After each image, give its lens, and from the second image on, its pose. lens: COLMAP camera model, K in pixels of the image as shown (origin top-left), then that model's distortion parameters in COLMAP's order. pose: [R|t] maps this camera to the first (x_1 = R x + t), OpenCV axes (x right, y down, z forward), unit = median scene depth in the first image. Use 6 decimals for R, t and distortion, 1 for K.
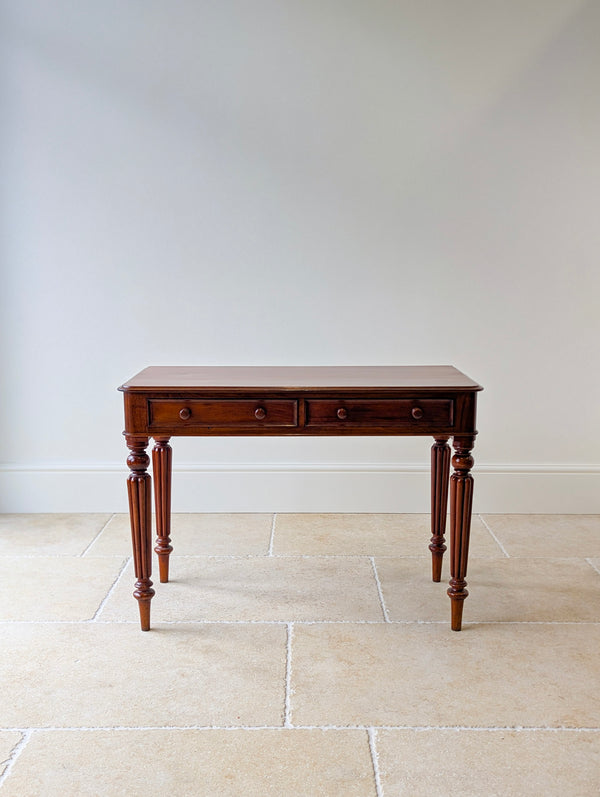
lens RADIAL K [[882.6, 0, 303.5], [0, 882.6, 397.4], [0, 0, 1]] dist [0.021282, 0.006002]
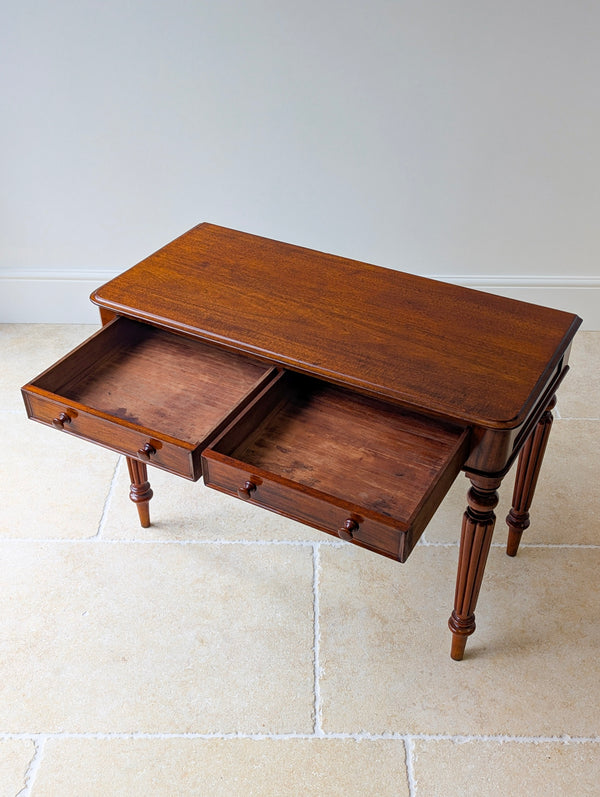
lens RADIAL K [[896.9, 0, 301.8], [0, 896.9, 399.7], [0, 0, 1]] dist [0.022571, -0.002399]
pose [[0.999938, 0.011027, -0.001513, -0.034927], [-0.009123, 0.889873, 0.456117, -0.343440], [0.006376, -0.456075, 0.889918, 0.292079]]
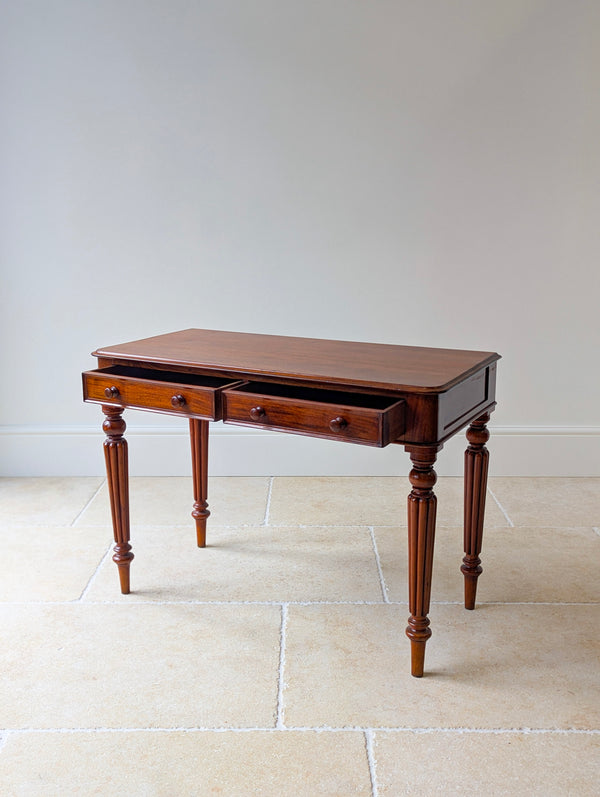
lens RADIAL K [[854.9, 0, 298.0], [0, 854.9, 398.9], [0, 0, 1]] dist [0.019673, 0.013420]
pose [[0.999941, -0.002427, -0.010626, 0.010885], [0.003231, 0.997074, 0.076375, -0.042646], [0.010409, -0.076405, 0.997023, 0.108525]]
